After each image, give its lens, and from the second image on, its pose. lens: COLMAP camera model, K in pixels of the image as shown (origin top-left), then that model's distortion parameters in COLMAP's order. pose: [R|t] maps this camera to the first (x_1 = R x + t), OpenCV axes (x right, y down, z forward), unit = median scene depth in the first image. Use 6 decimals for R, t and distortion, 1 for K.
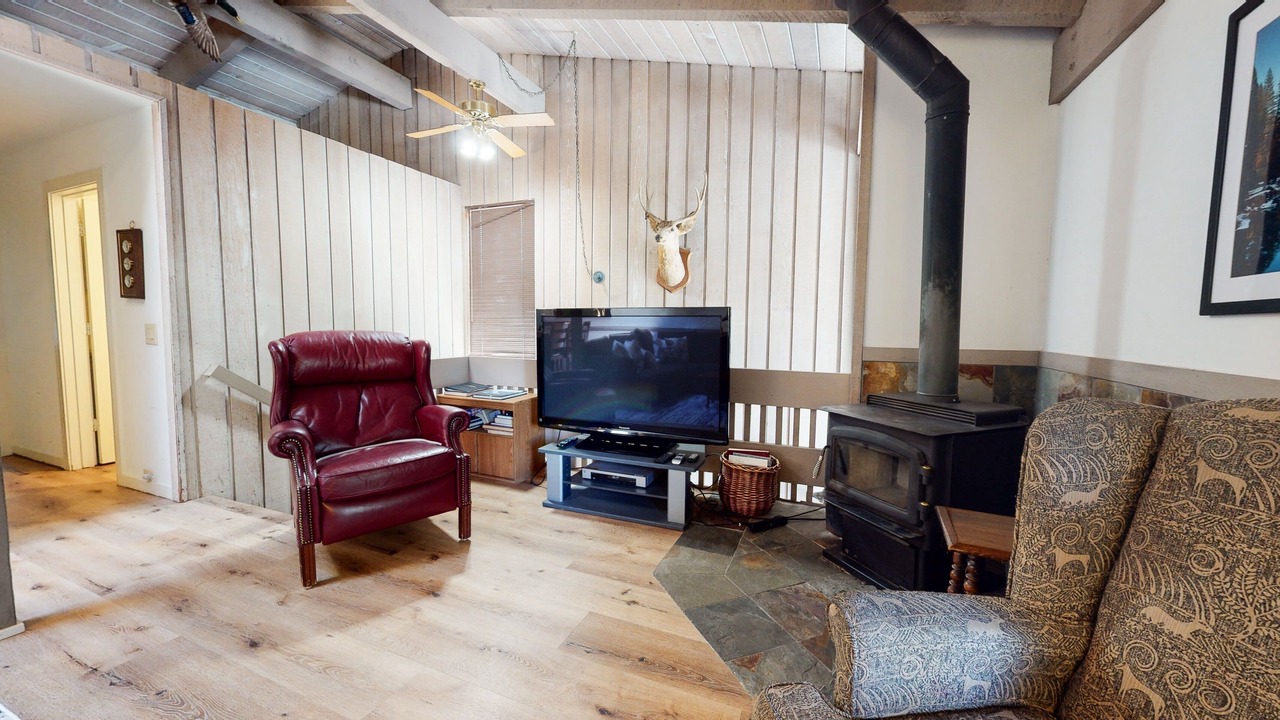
lens RADIAL K [[468.7, 0, 640.0], [0, 468.7, 361.9], [0, 0, 1]] dist [-0.000433, -0.000049]
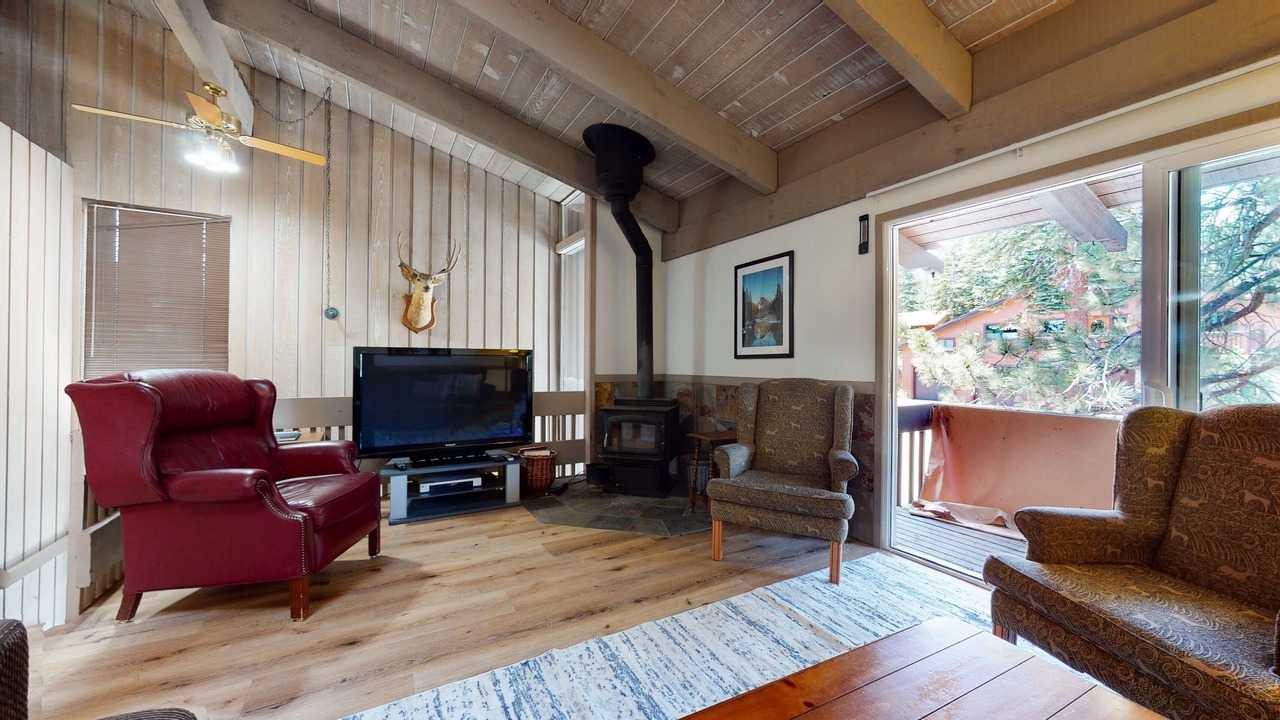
lens RADIAL K [[468.7, 0, 640.0], [0, 468.7, 361.9], [0, 0, 1]] dist [-0.000433, -0.000049]
pose [[0.606041, -0.001451, 0.795432, -0.798236], [0.061681, 0.997073, -0.045176, 0.010519], [-0.793039, 0.076442, 0.604356, -0.179237]]
